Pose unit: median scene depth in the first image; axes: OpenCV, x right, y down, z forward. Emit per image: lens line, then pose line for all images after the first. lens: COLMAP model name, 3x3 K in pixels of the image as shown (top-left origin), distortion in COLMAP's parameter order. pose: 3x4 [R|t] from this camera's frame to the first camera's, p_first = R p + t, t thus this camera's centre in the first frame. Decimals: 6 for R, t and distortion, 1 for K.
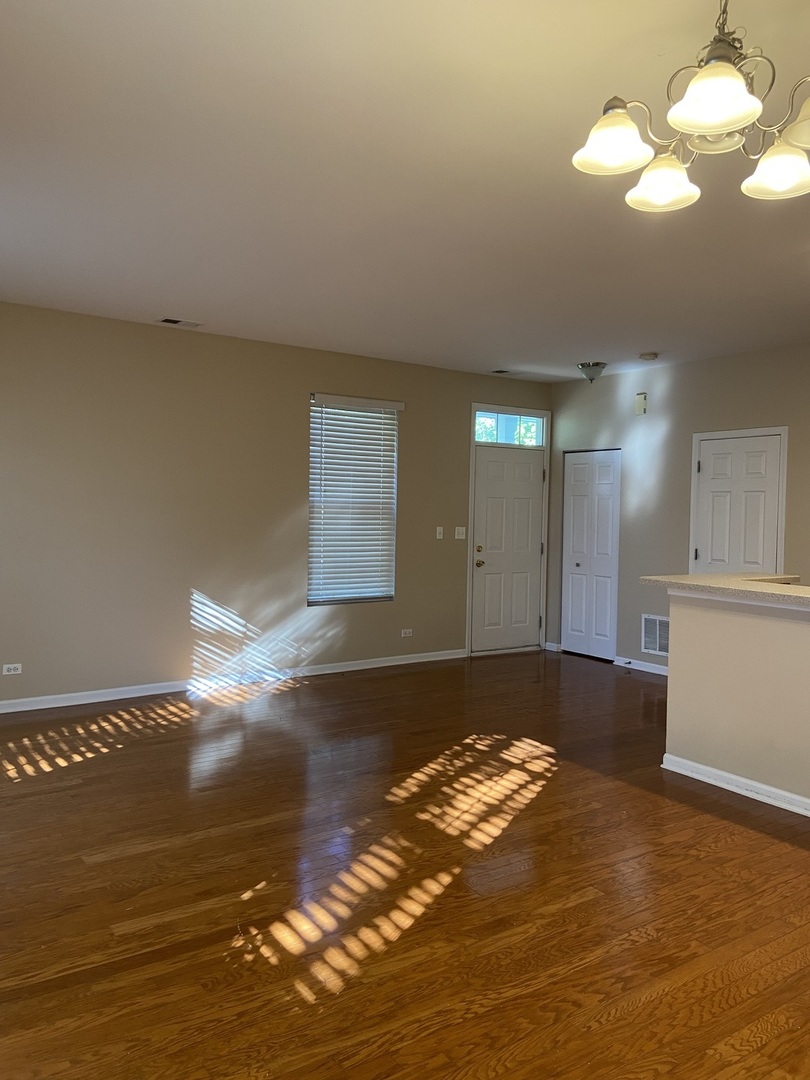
lens RADIAL K [[814.1, 0, 402.5], [0, 814.1, 533.7], [0, 0, 1]] dist [0.052762, -0.039510]
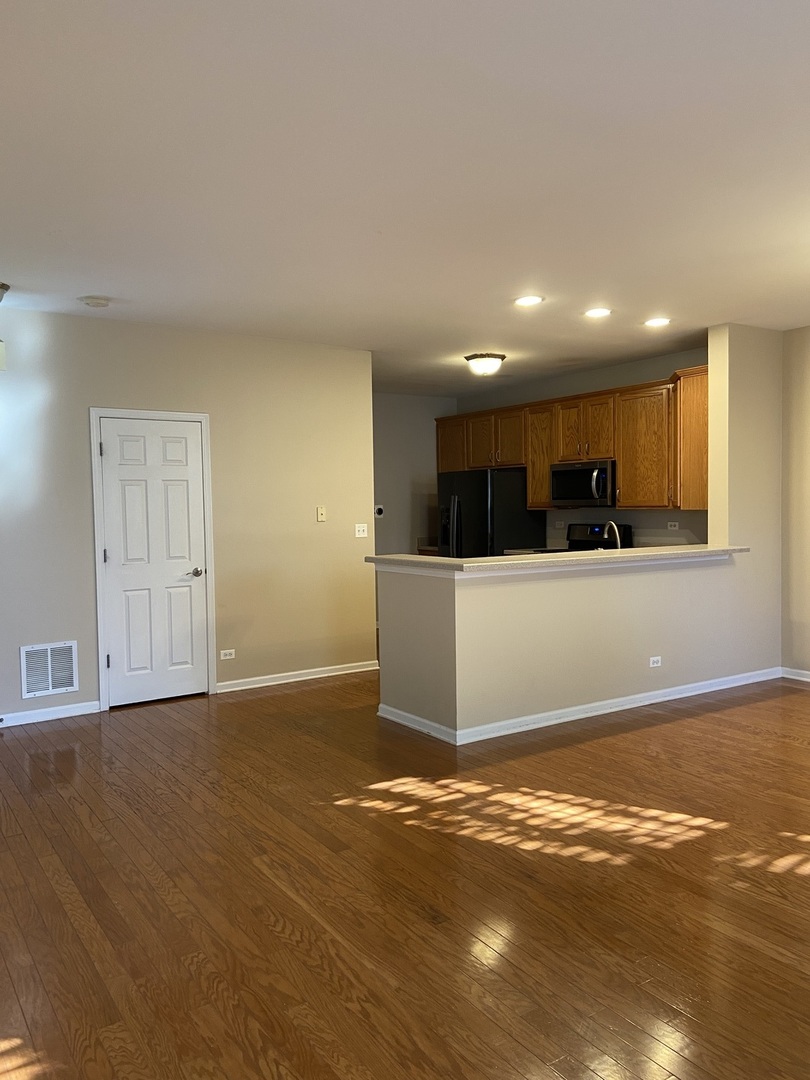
lens RADIAL K [[814.1, 0, 402.5], [0, 814.1, 543.7], [0, 0, 1]] dist [0.052762, -0.039510]
pose [[0.010747, -0.065890, 0.997769, -0.757100], [0.049850, 0.996621, 0.065277, -0.043280], [-0.998699, 0.049037, 0.013995, 1.136978]]
